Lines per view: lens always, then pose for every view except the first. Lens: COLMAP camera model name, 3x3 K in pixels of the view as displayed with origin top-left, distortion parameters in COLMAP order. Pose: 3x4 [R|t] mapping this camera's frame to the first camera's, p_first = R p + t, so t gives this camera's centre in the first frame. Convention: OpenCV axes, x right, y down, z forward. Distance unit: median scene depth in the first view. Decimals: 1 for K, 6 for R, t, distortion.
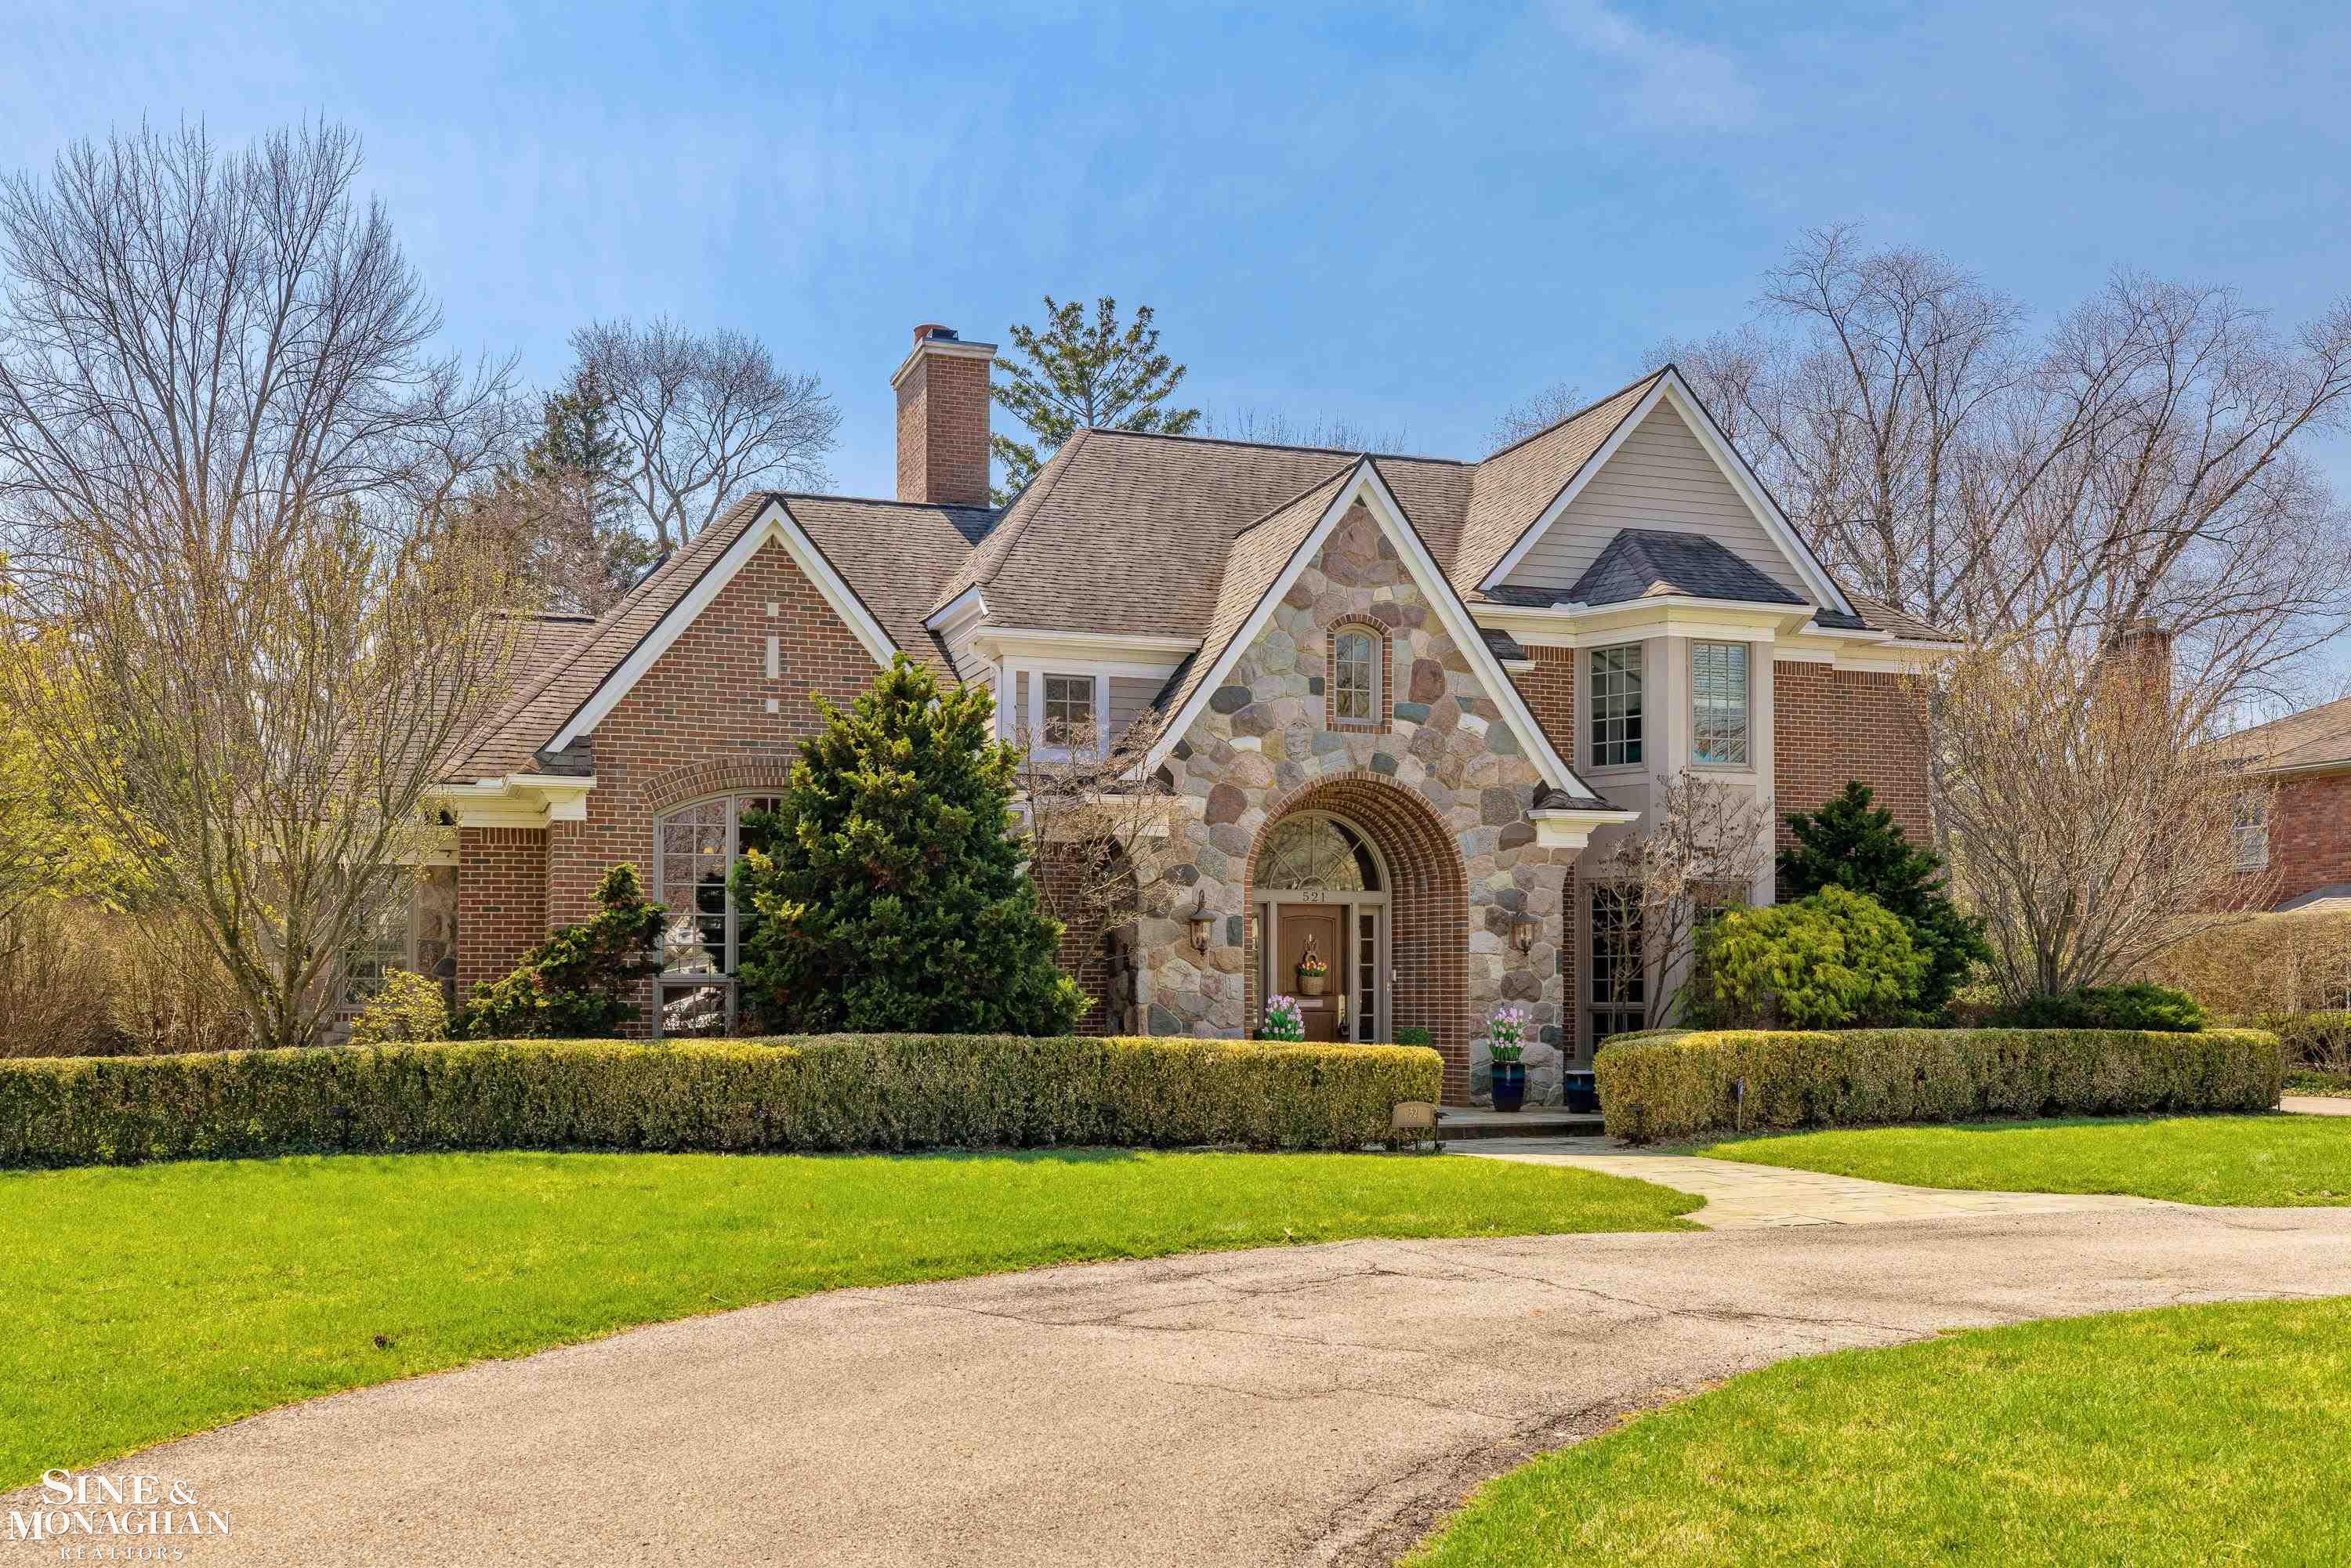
lens RADIAL K [[1971.7, 0, 1144.6], [0, 1971.7, 951.7], [0, 0, 1]] dist [-0.004055, 0.001151]
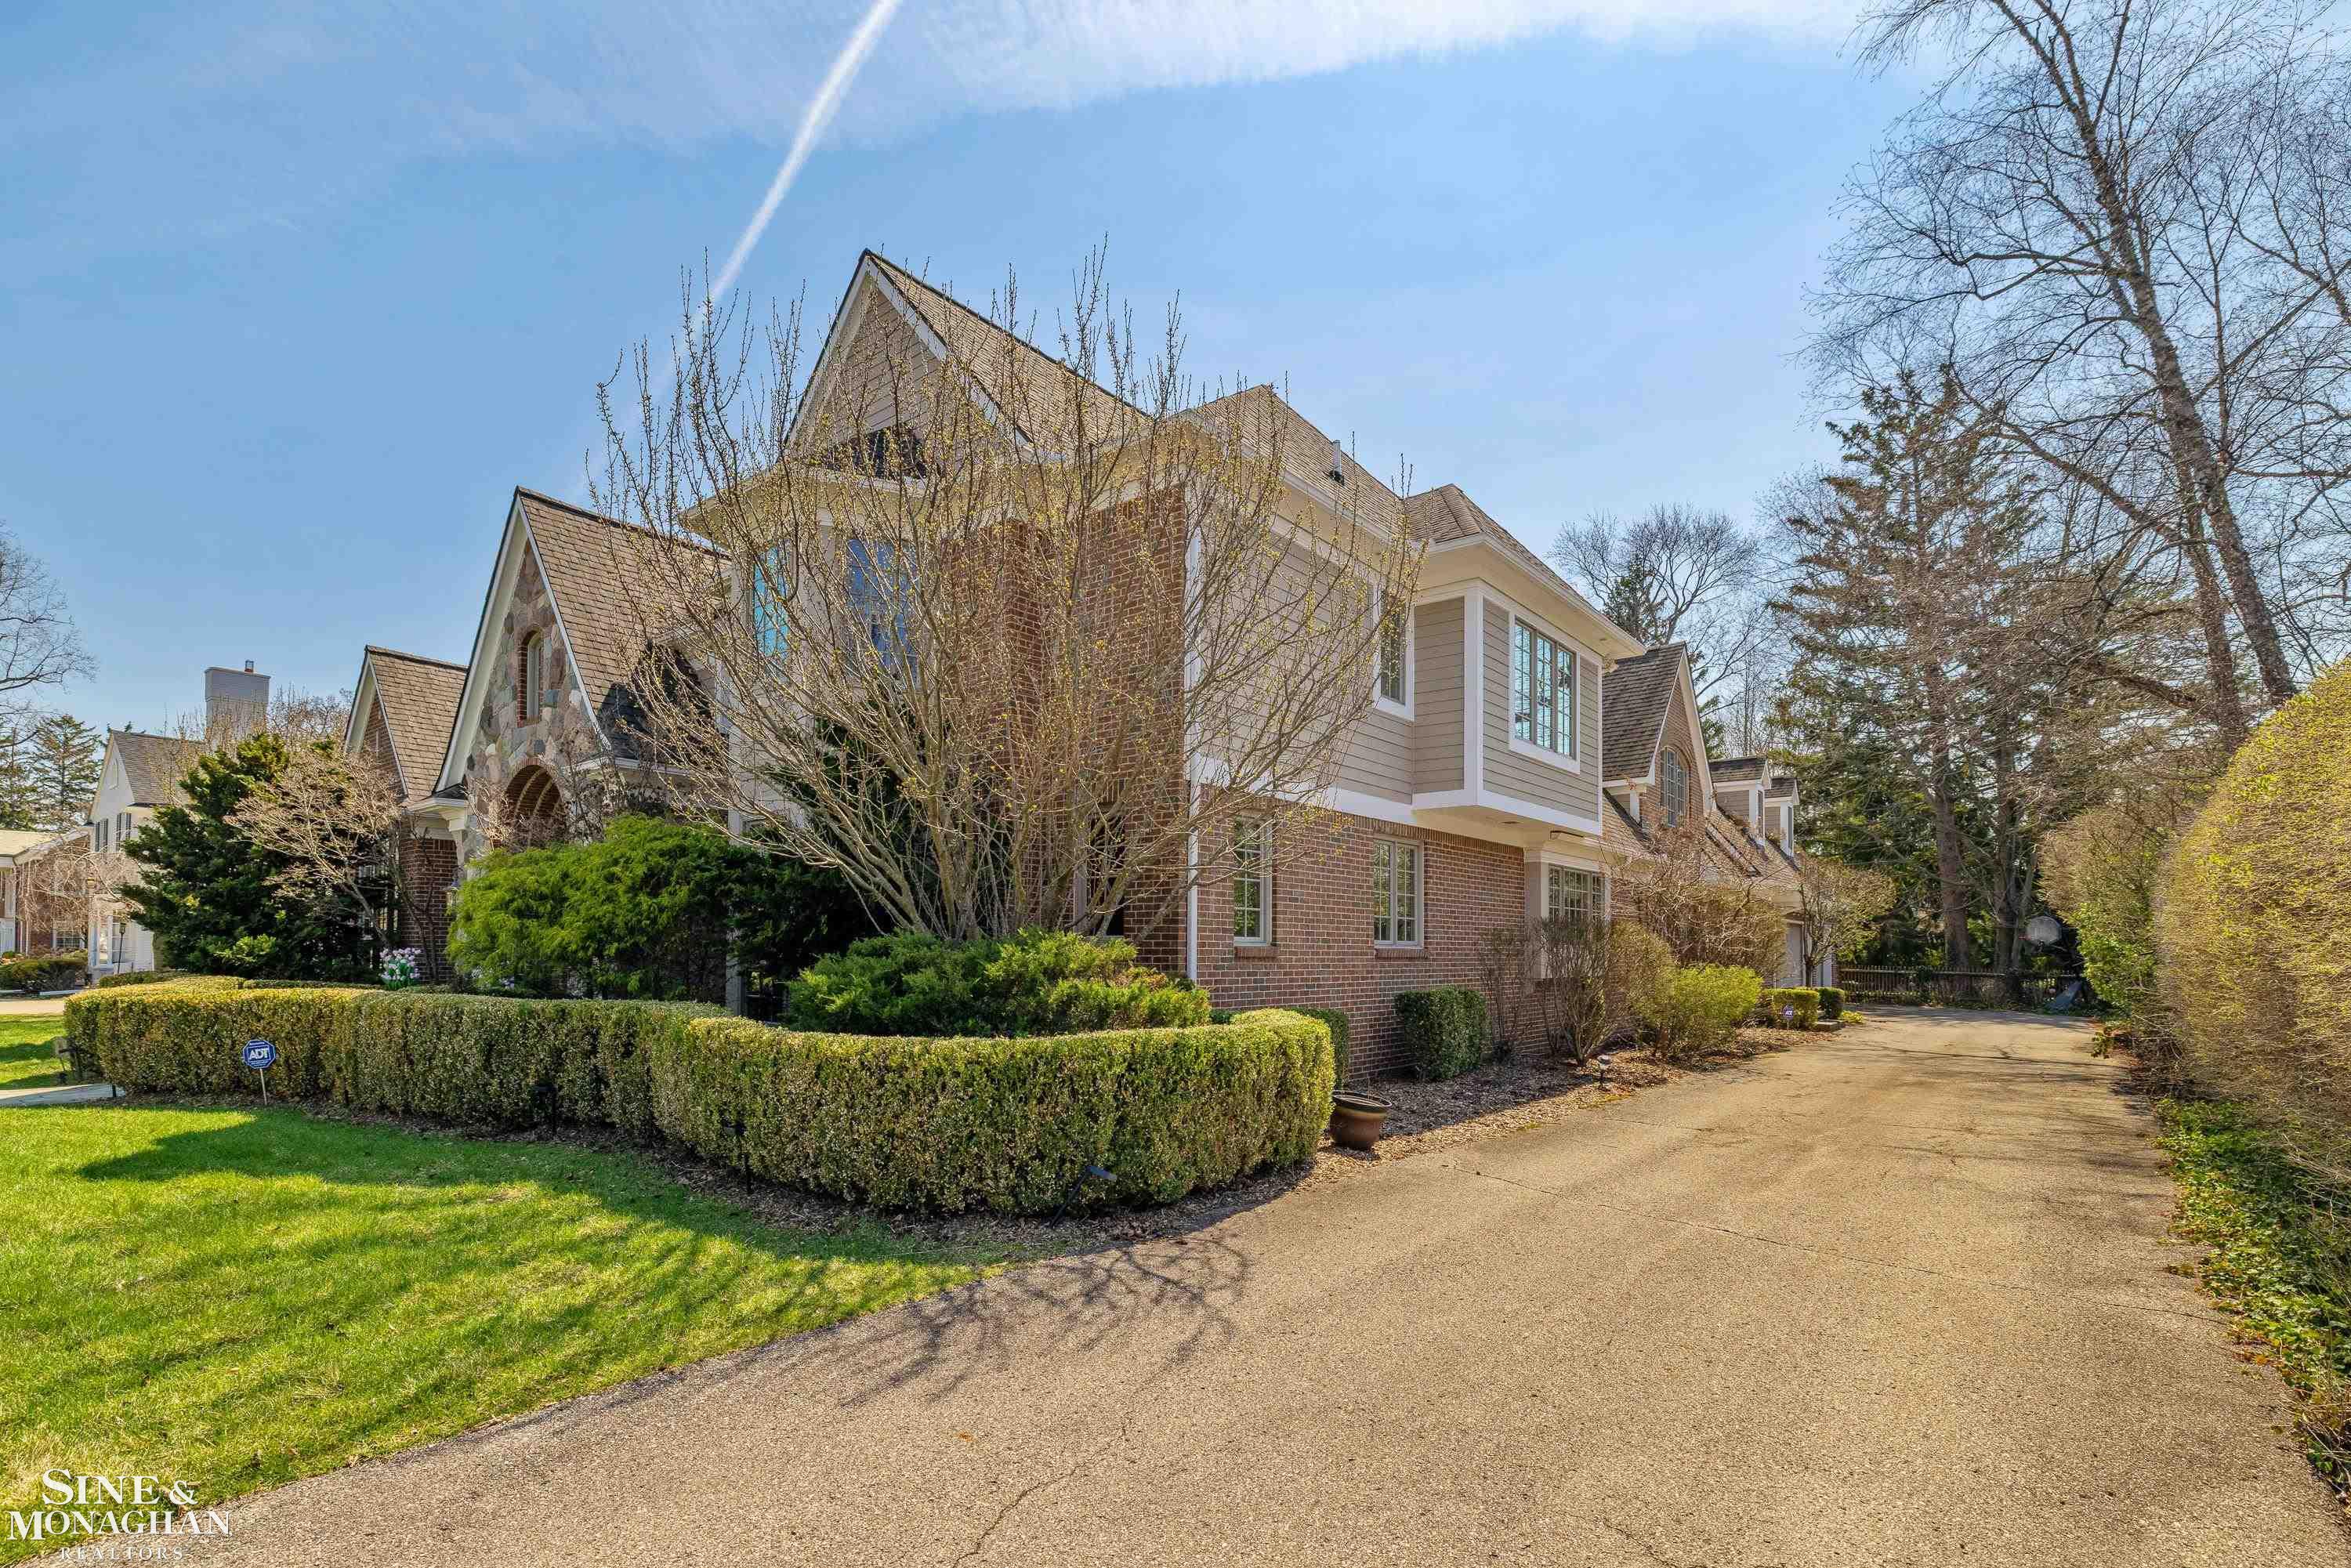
lens RADIAL K [[1079.9, 0, 1262.8], [0, 1079.9, 905.3], [0, 0, 1]] dist [-0.007823, 0.003091]
pose [[0.561955, -0.034931, -0.826430, 0.879613], [0.009126, 0.999309, -0.036033, 0.022497], [0.827118, 0.012707, 0.561885, 1.009253]]
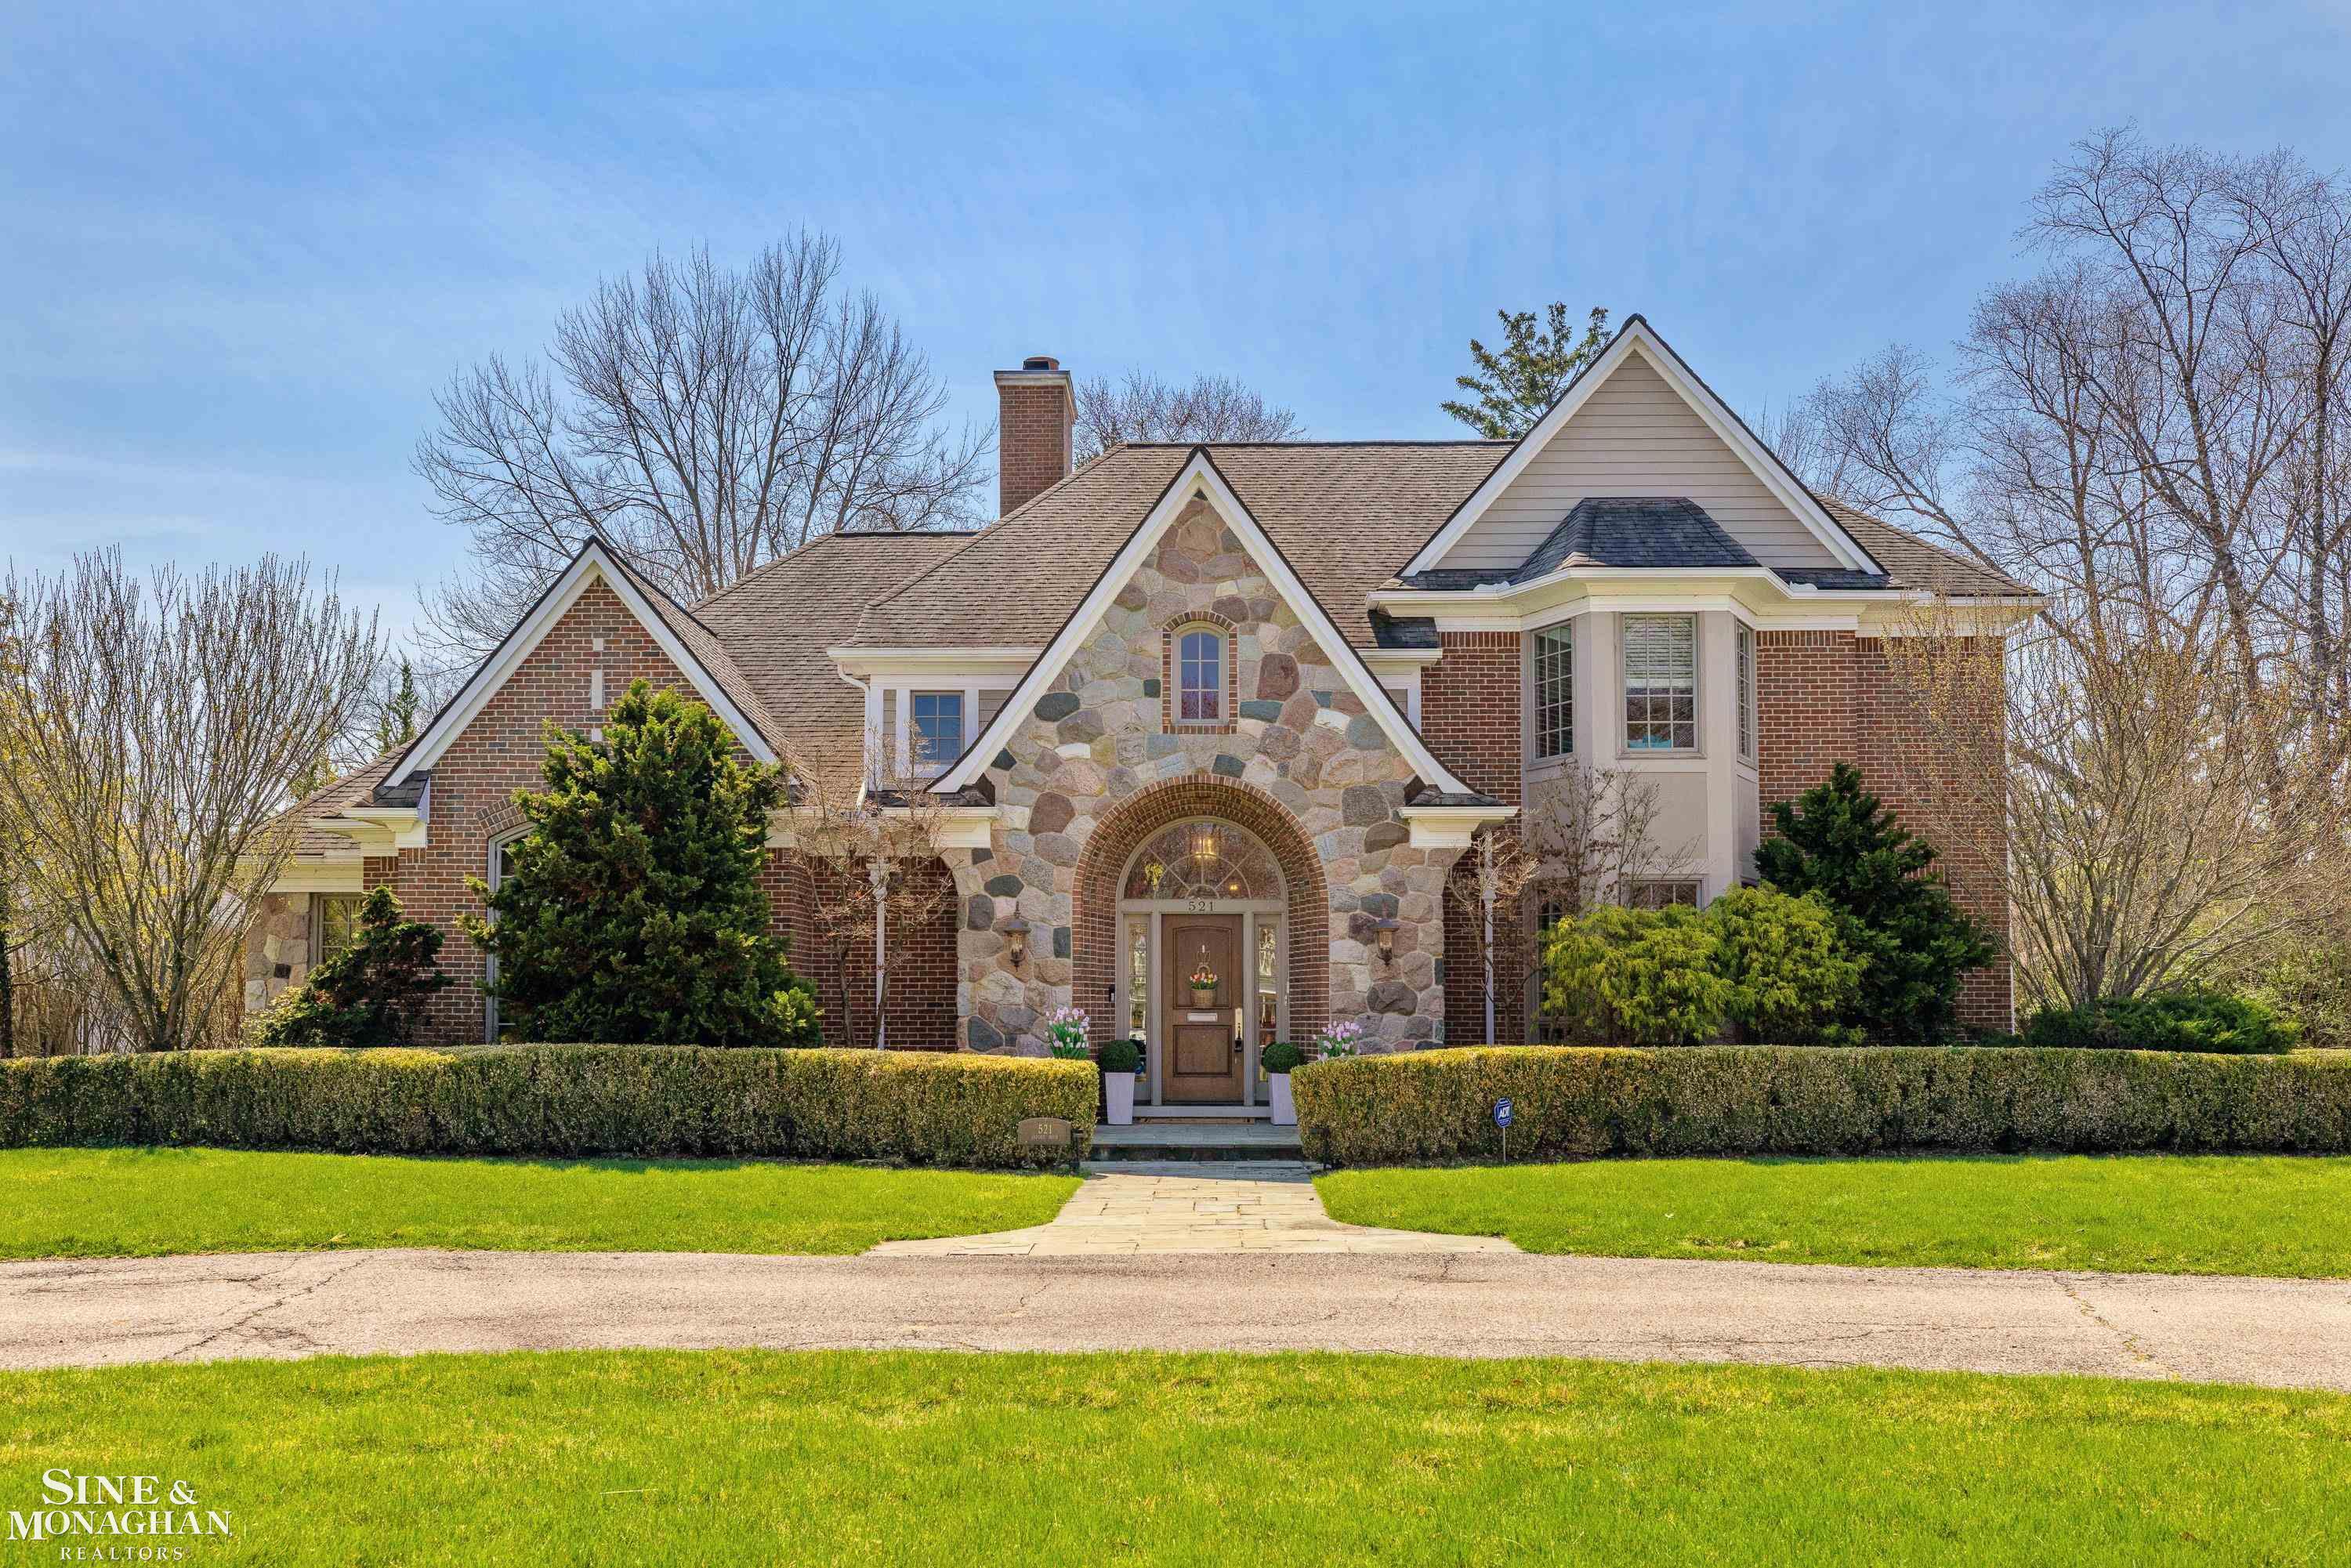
lens RADIAL K [[1971.7, 0, 1243.7], [0, 1971.7, 885.1], [0, 0, 1]] dist [-0.004055, 0.001151]
pose [[0.946756, -0.022085, -0.321193, 0.438267], [0.007279, 0.998858, -0.047225, 0.007856], [0.321869, 0.042373, 0.945836, 0.103364]]
